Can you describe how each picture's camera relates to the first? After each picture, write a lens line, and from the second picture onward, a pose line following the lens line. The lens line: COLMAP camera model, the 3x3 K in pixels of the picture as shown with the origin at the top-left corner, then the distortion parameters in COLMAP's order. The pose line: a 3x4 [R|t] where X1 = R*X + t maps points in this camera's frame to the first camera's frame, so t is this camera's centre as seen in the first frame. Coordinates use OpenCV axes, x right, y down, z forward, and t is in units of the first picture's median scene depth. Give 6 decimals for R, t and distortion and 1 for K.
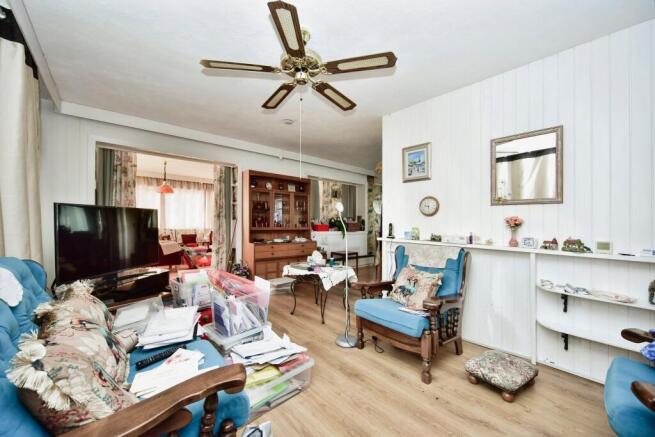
lens RADIAL K [[263.1, 0, 327.5], [0, 263.1, 218.5], [0, 0, 1]] dist [-0.000653, -0.000095]
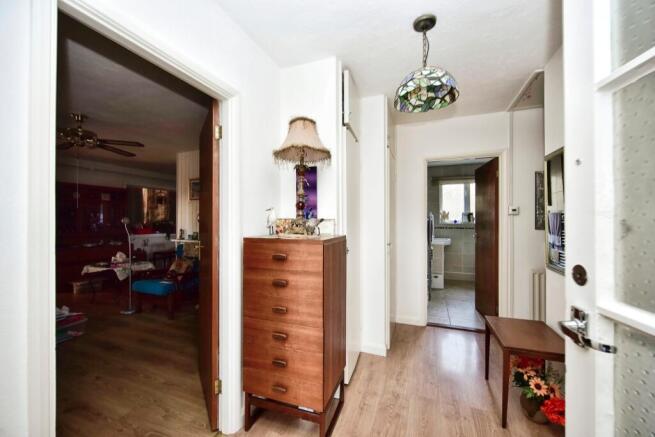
lens RADIAL K [[263.1, 0, 327.5], [0, 263.1, 218.5], [0, 0, 1]] dist [-0.000653, -0.000095]
pose [[0.893170, -0.010749, 0.449591, 0.224256], [0.003780, 0.999858, 0.016395, -0.044308], [-0.449703, -0.012944, 0.893084, -0.460898]]
